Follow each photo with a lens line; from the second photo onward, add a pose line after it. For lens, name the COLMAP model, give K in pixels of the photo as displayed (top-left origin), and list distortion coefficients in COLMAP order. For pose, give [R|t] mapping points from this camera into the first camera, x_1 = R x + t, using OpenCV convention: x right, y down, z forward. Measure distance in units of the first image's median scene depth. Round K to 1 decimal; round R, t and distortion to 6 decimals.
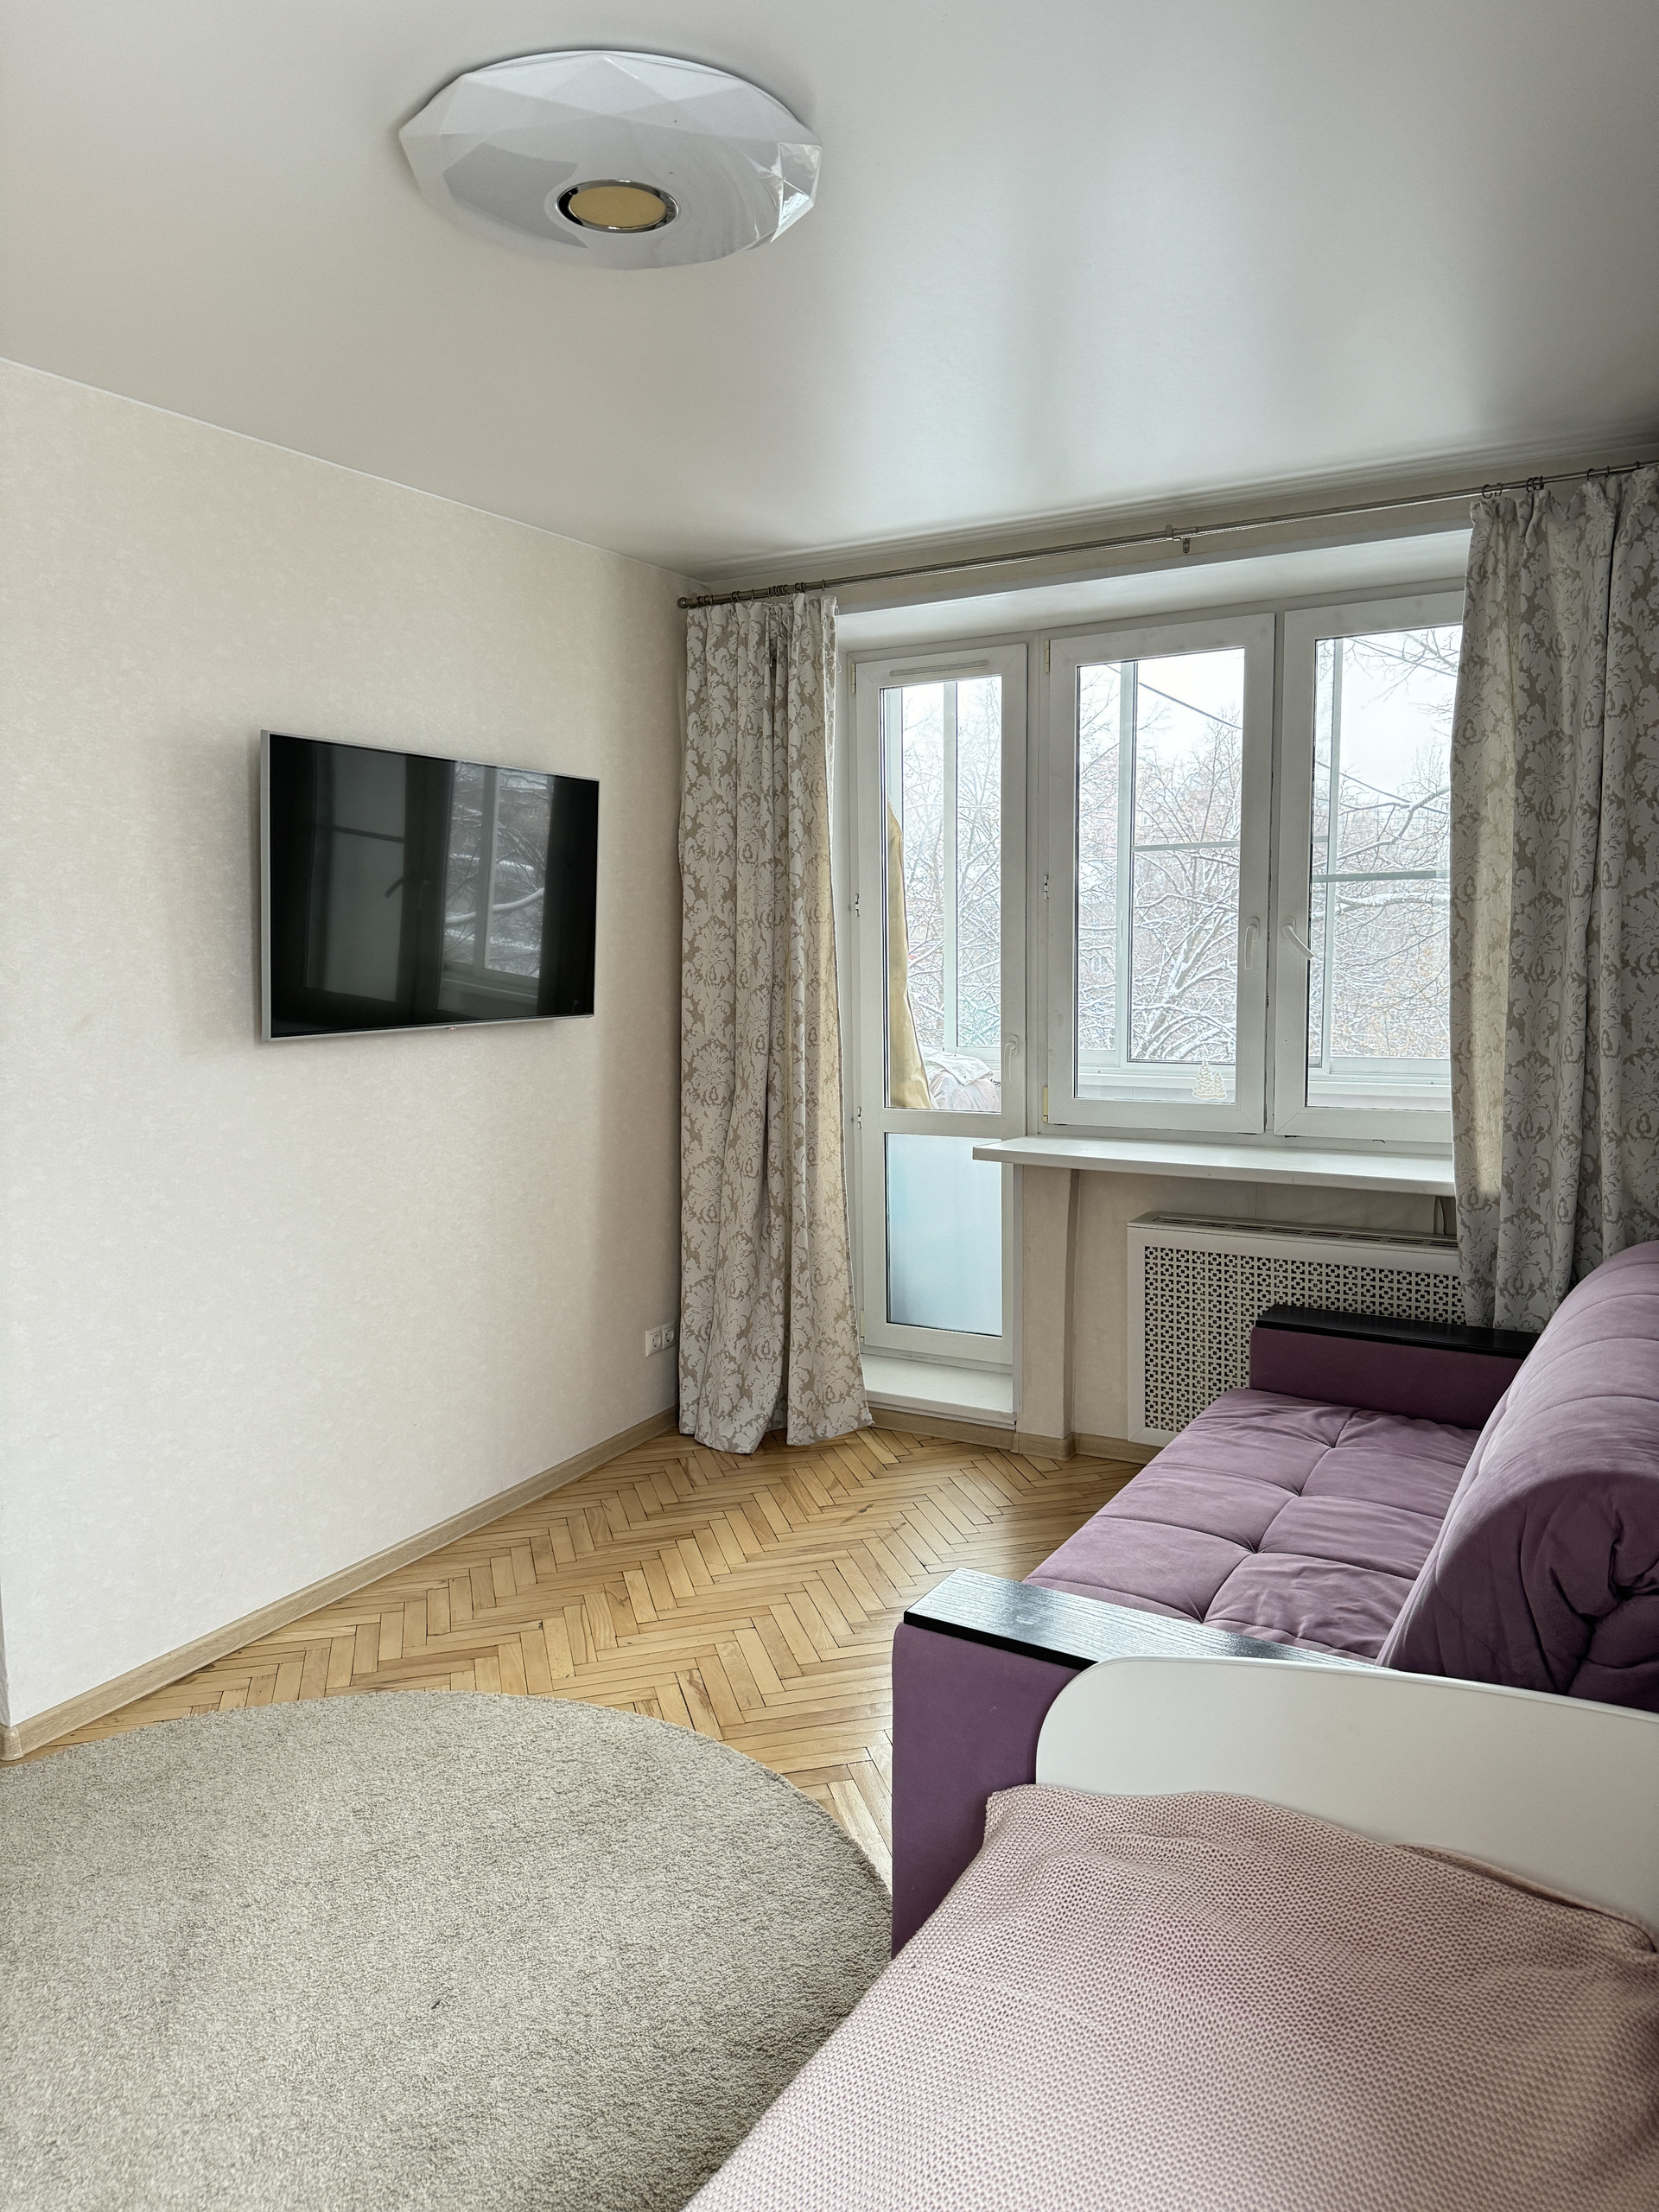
lens RADIAL K [[1532.3, 0, 829.5], [0, 1532.3, 1106.0], [0, 0, 1]] dist [0.171418, -0.331106]
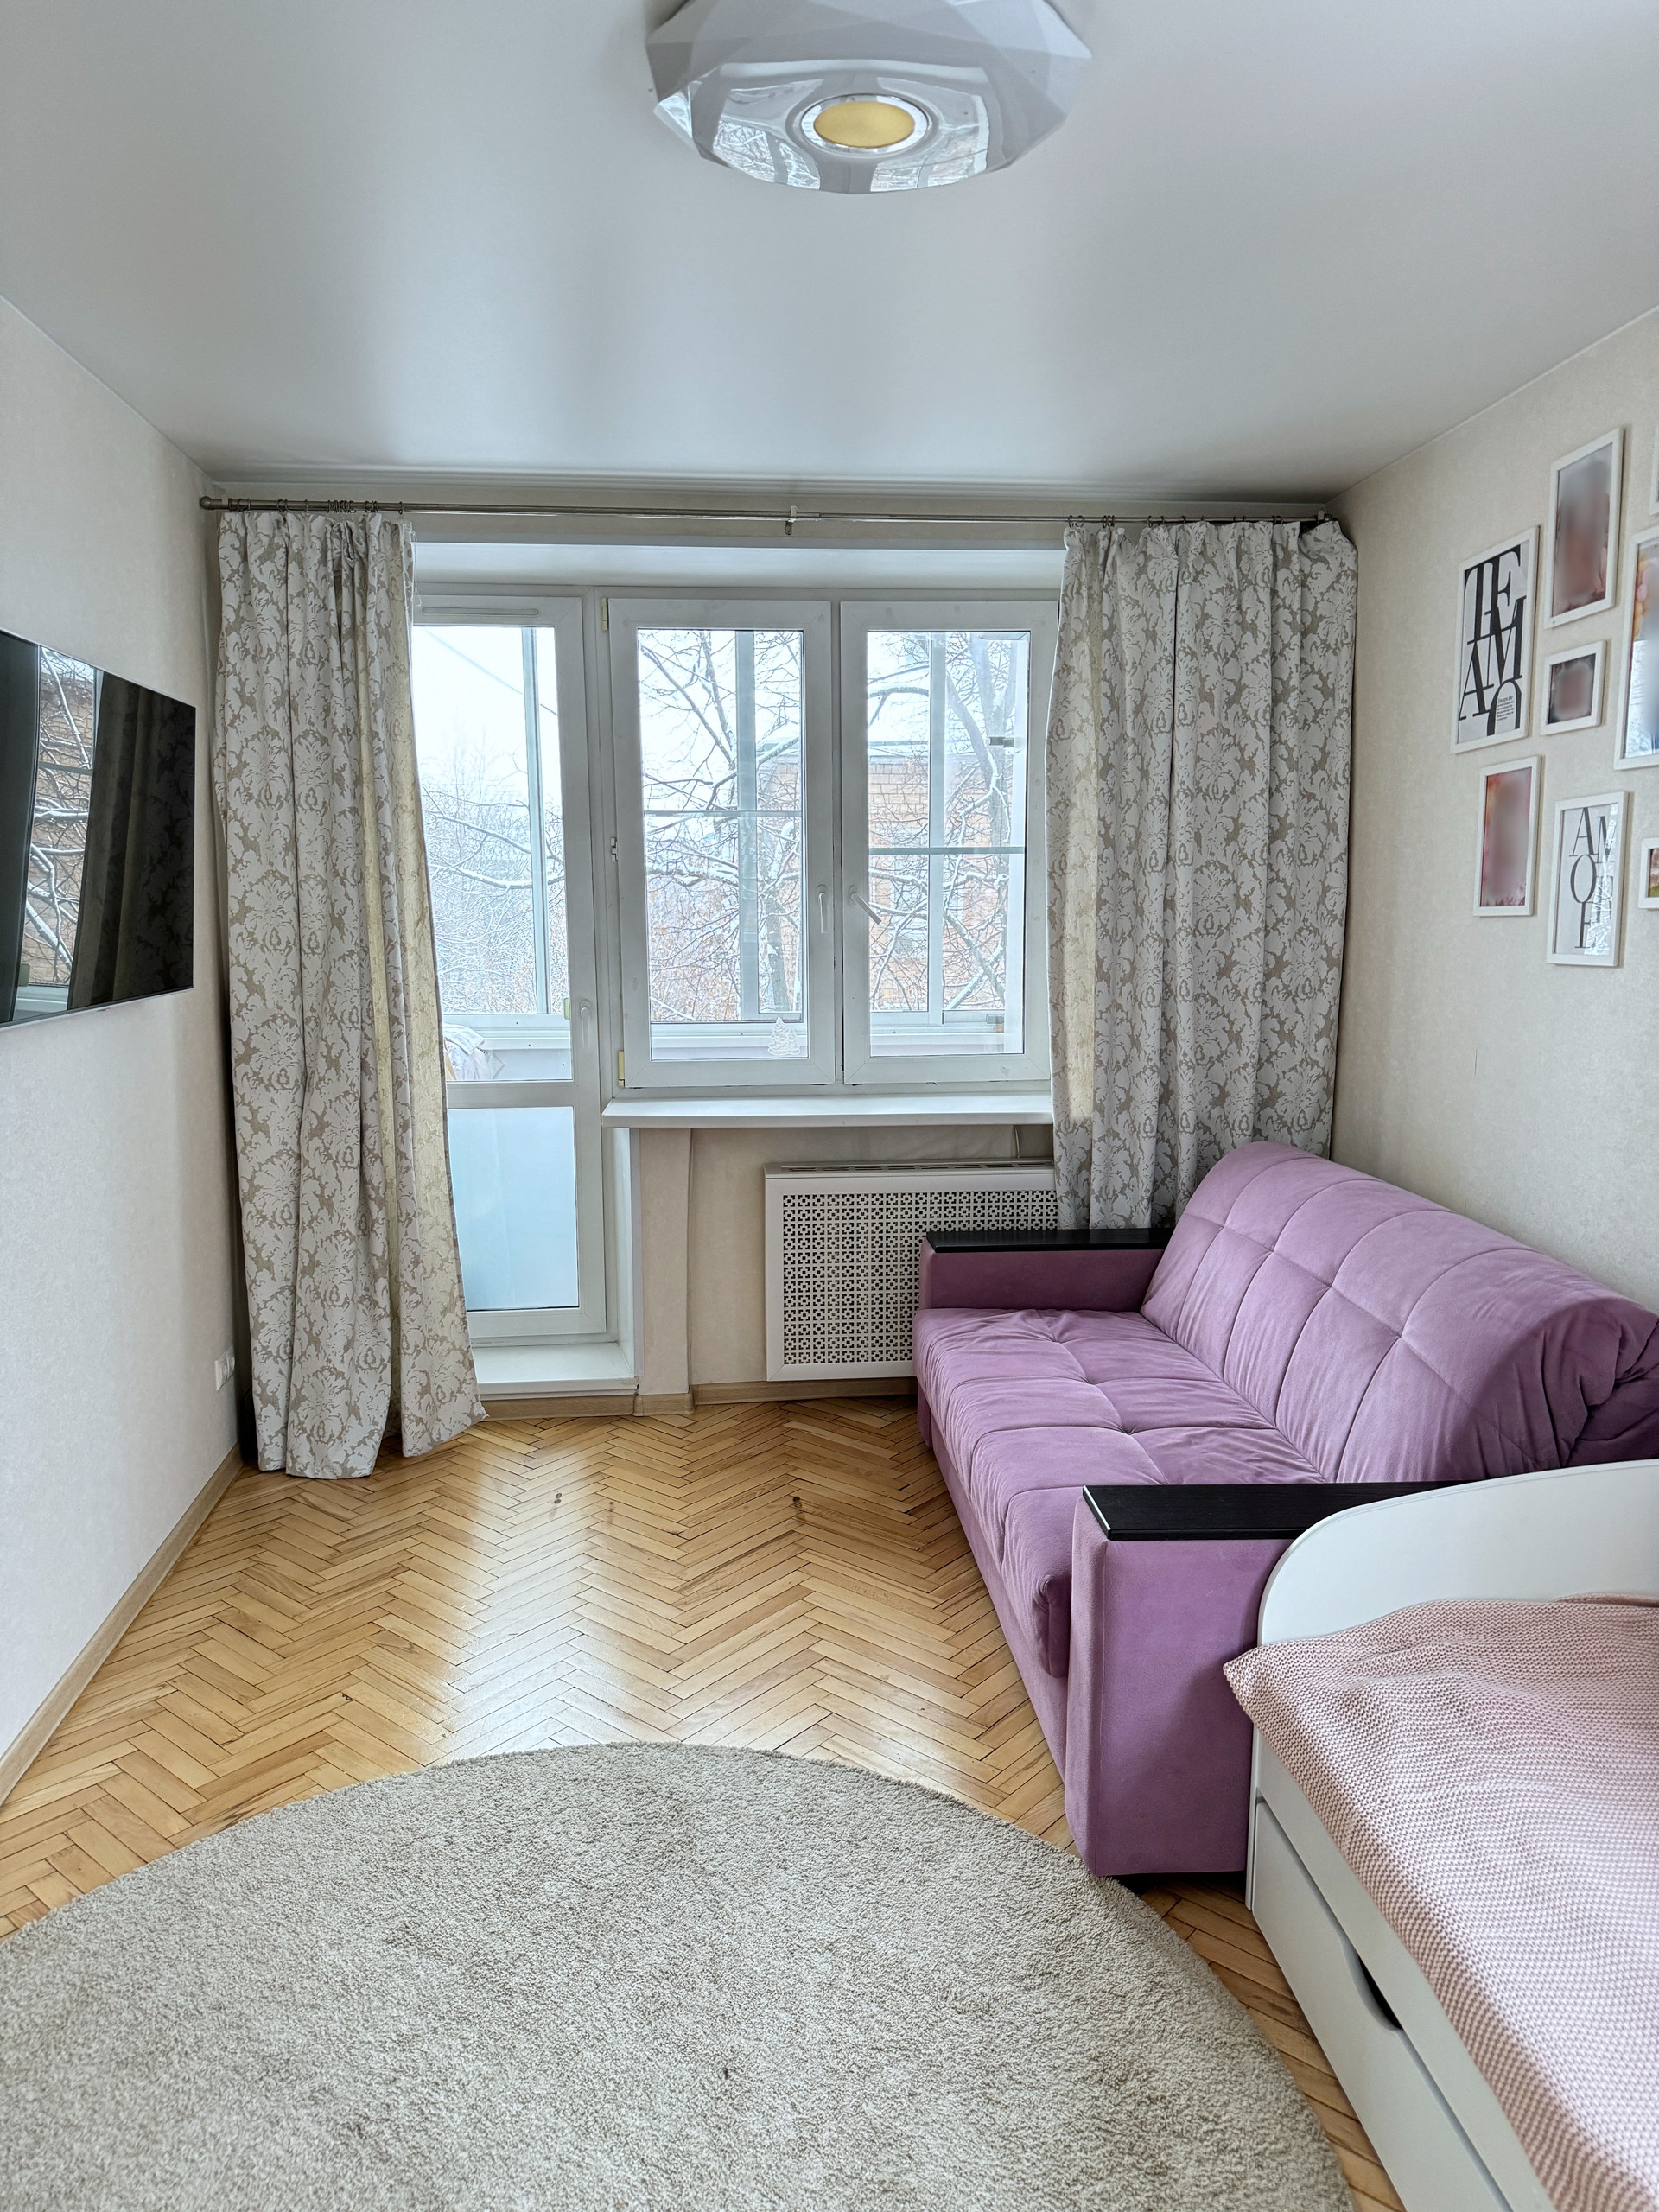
lens RADIAL K [[1532.3, 0, 829.5], [0, 1532.3, 1106.0], [0, 0, 1]] dist [0.171418, -0.331106]
pose [[0.825261, -0.068779, 0.560548, -0.326471], [0.056077, 0.997631, 0.039851, -0.009597], [-0.561961, -0.001454, 0.827163, 0.103482]]
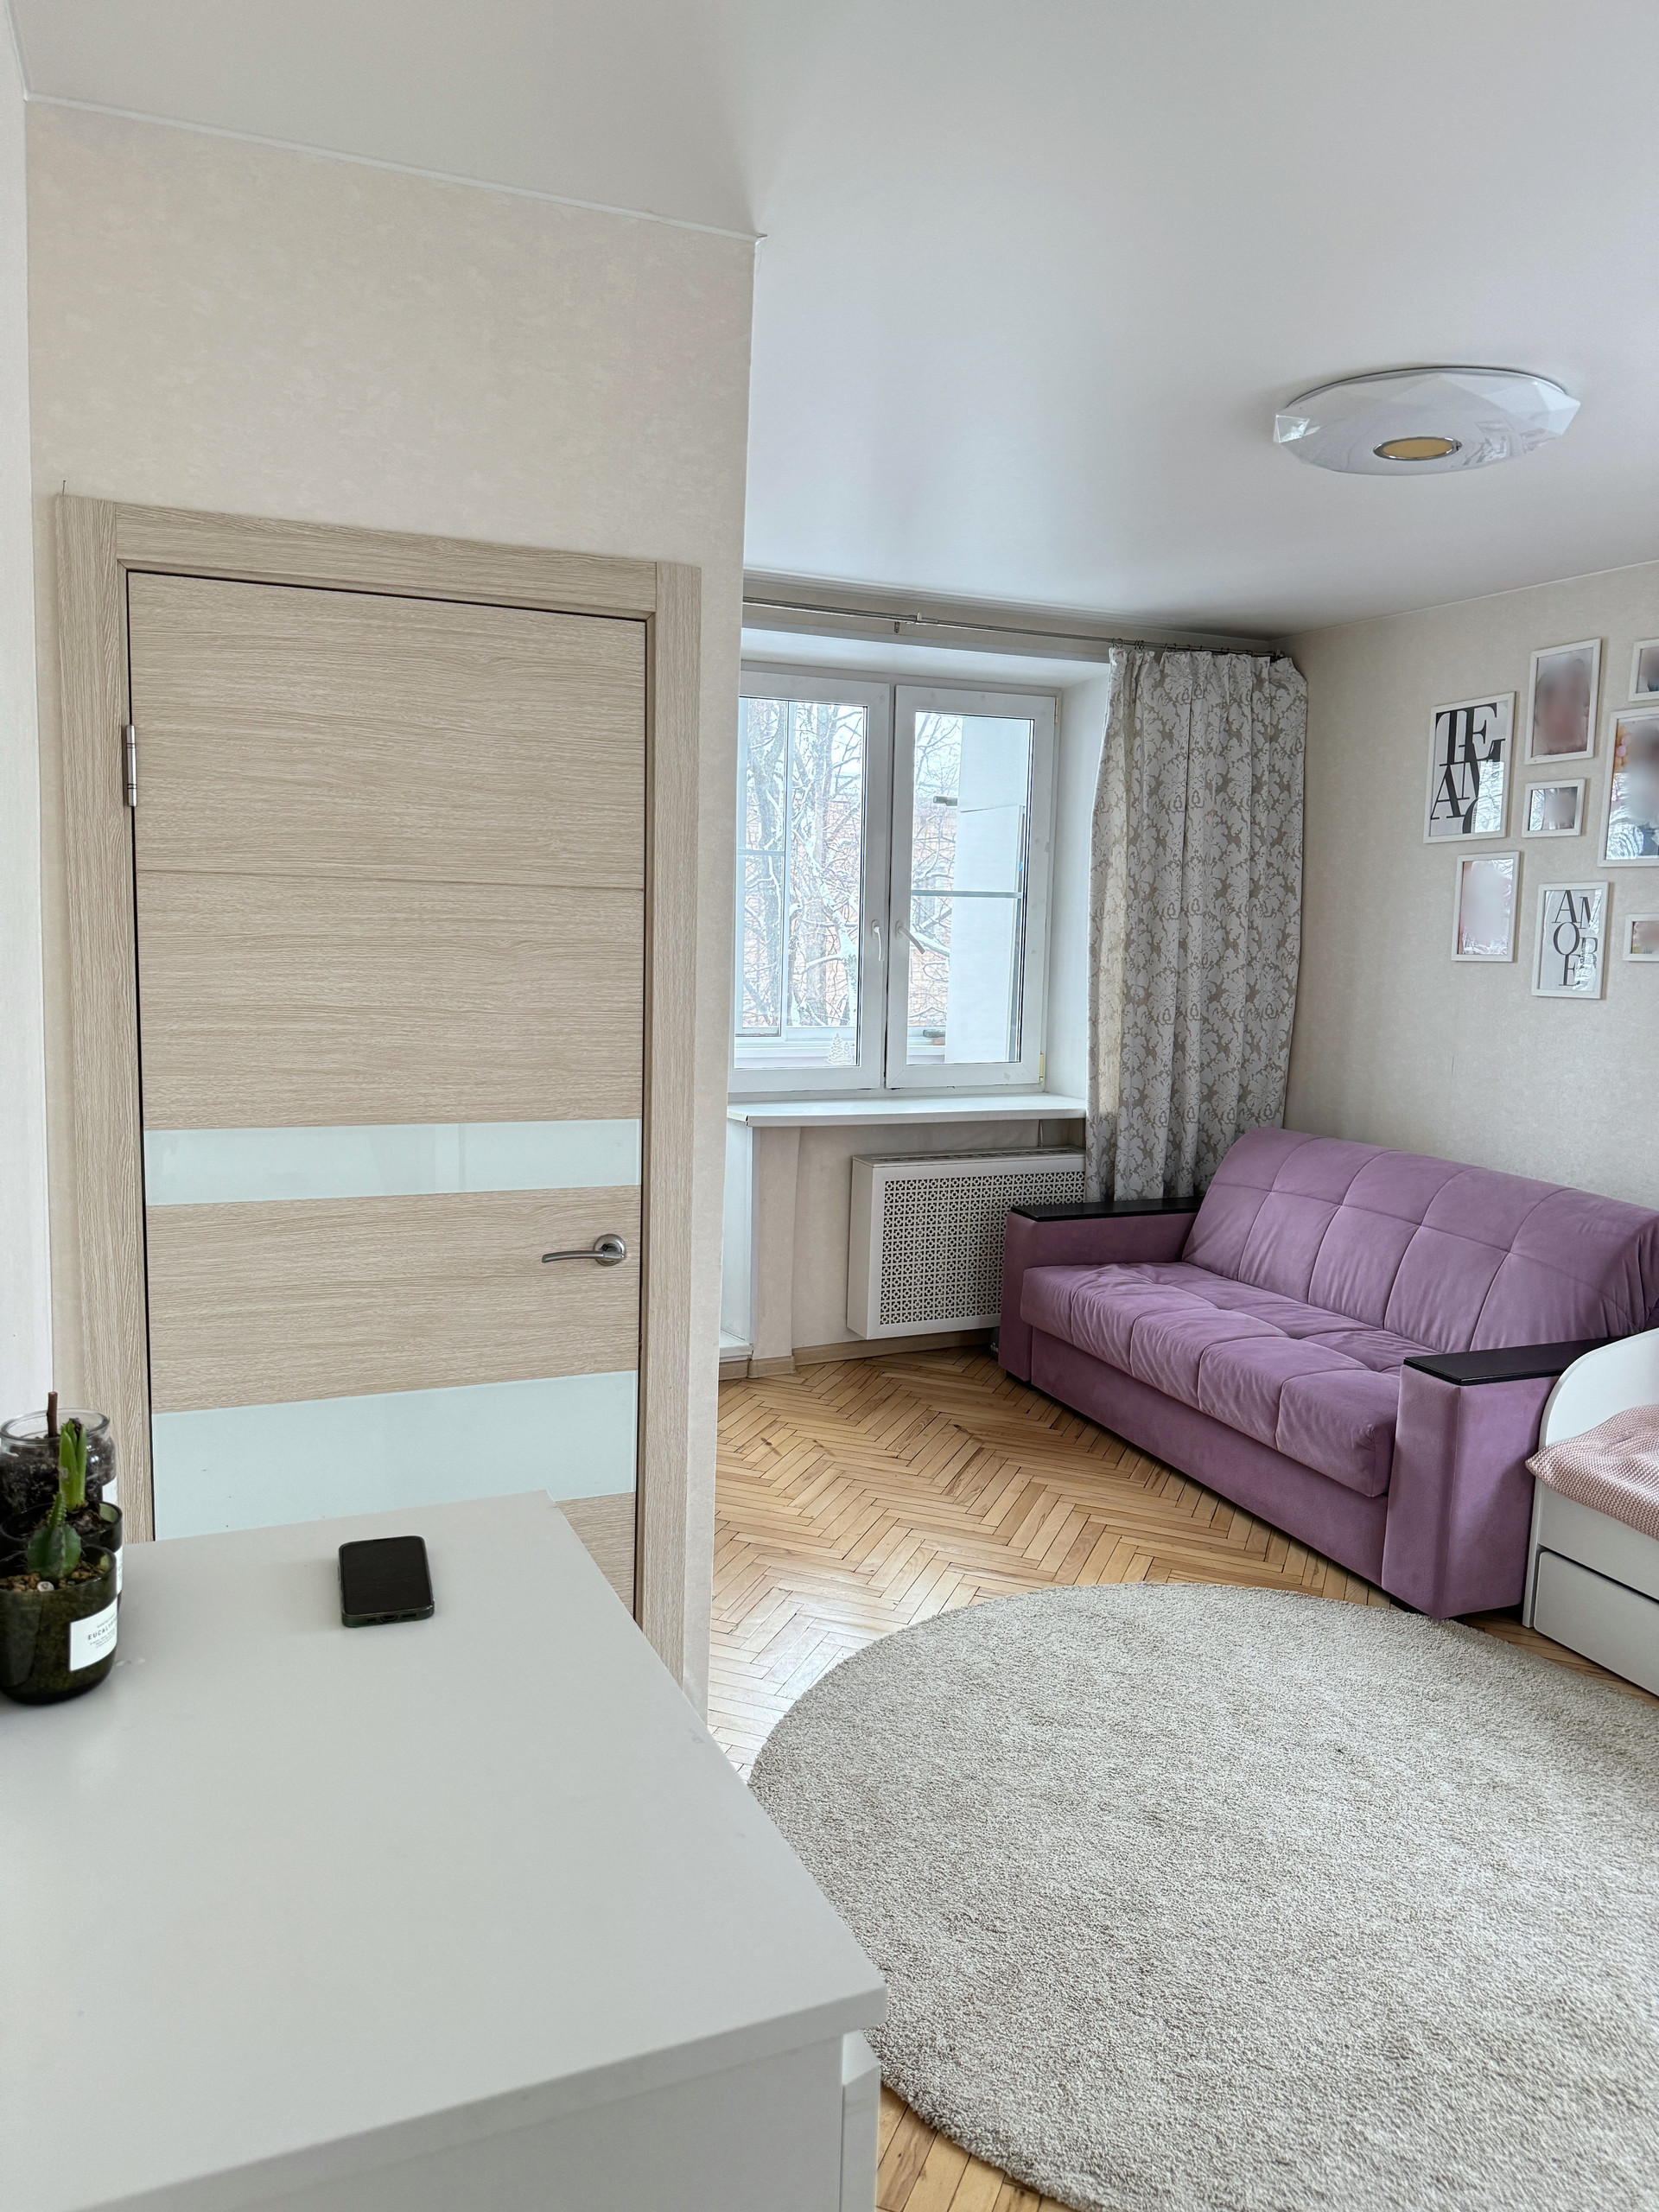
lens RADIAL K [[1532.3, 0, 829.5], [0, 1532.3, 1106.0], [0, 0, 1]] dist [0.171418, -0.331106]
pose [[0.593069, -0.073563, 0.801784, -0.754716], [0.056669, 0.997162, 0.049571, -0.032336], [-0.803155, 0.016038, 0.595555, 0.267246]]
